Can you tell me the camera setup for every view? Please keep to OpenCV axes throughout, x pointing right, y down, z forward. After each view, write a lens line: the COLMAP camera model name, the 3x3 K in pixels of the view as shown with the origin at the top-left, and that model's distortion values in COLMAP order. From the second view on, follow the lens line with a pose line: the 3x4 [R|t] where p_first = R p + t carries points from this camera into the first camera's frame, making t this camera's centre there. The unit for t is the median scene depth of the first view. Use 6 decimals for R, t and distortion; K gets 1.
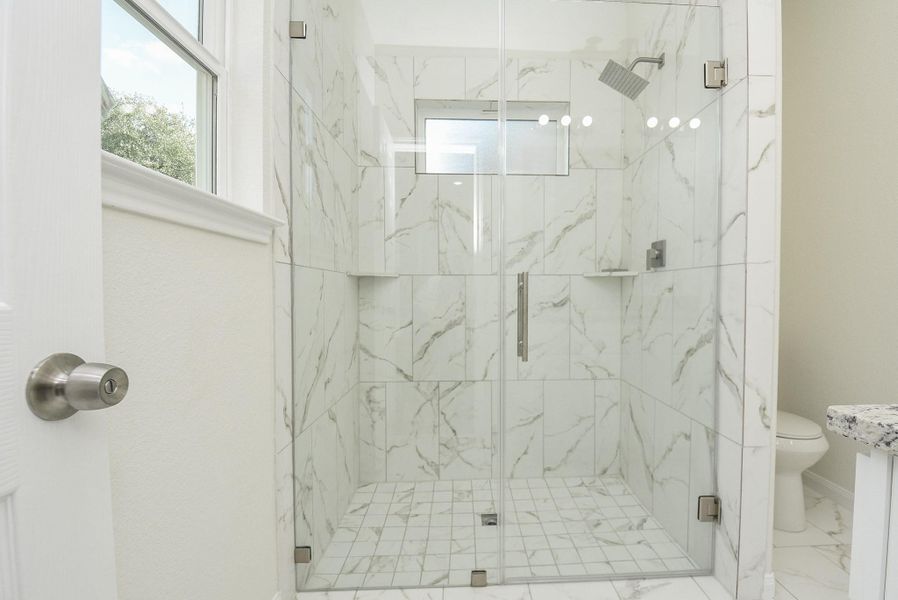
lens RADIAL K [[406.9, 0, 479.7], [0, 406.9, 300.2], [0, 0, 1]] dist [0.016378, -0.025001]
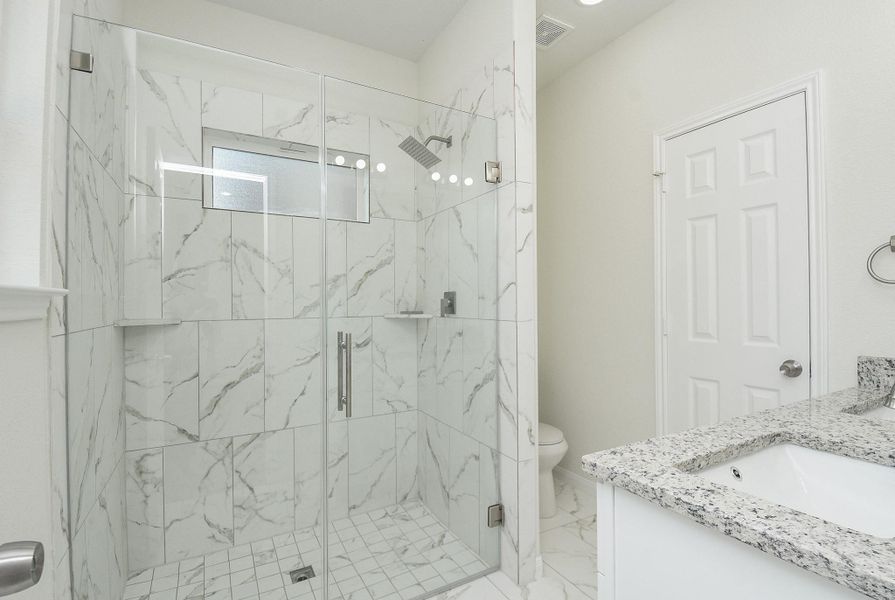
lens RADIAL K [[414.0, 0, 453.8], [0, 414.0, 302.0], [0, 0, 1]] dist [0.017968, -0.024413]
pose [[0.892992, -0.002299, 0.450067, -0.088577], [0.018084, 0.999363, -0.030776, -0.075790], [-0.449710, 0.035622, 0.892464, -0.073076]]
